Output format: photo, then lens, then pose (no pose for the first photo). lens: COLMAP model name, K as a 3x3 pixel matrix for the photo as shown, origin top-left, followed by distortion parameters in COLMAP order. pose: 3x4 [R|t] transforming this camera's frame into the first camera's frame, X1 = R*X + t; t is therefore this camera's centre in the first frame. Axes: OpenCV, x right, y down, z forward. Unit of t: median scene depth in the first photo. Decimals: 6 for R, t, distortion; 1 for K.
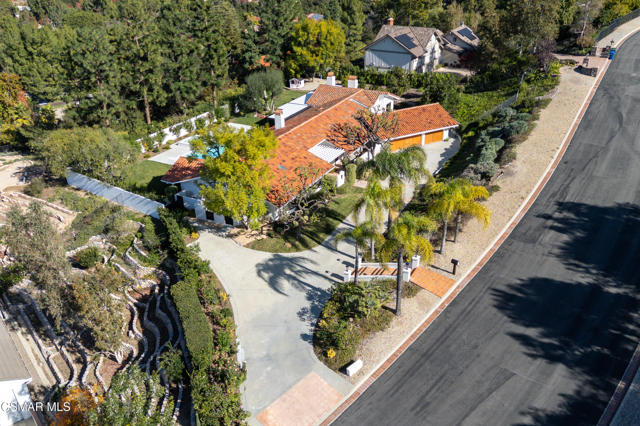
lens RADIAL K [[528.4, 0, 334.1], [0, 528.4, 216.1], [0, 0, 1]] dist [0.081338, -0.084579]
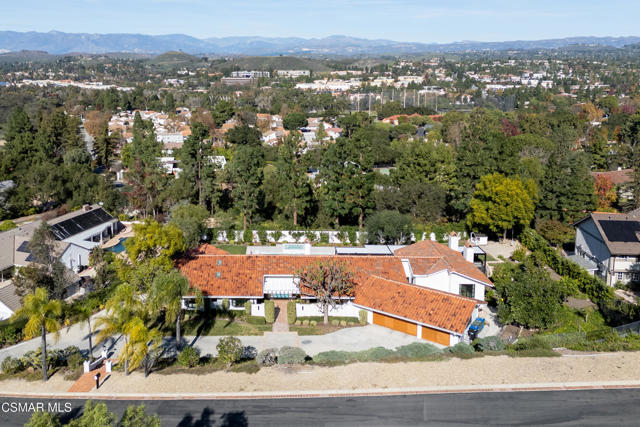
lens RADIAL K [[570.7, 0, 262.7], [0, 570.7, 148.6], [0, 0, 1]] dist [0.077927, -0.060089]
pose [[0.431385, 0.149149, -0.889754, 1.108600], [-0.419052, 0.906517, -0.051212, -0.345418], [0.798938, 0.394946, 0.453559, 0.418330]]
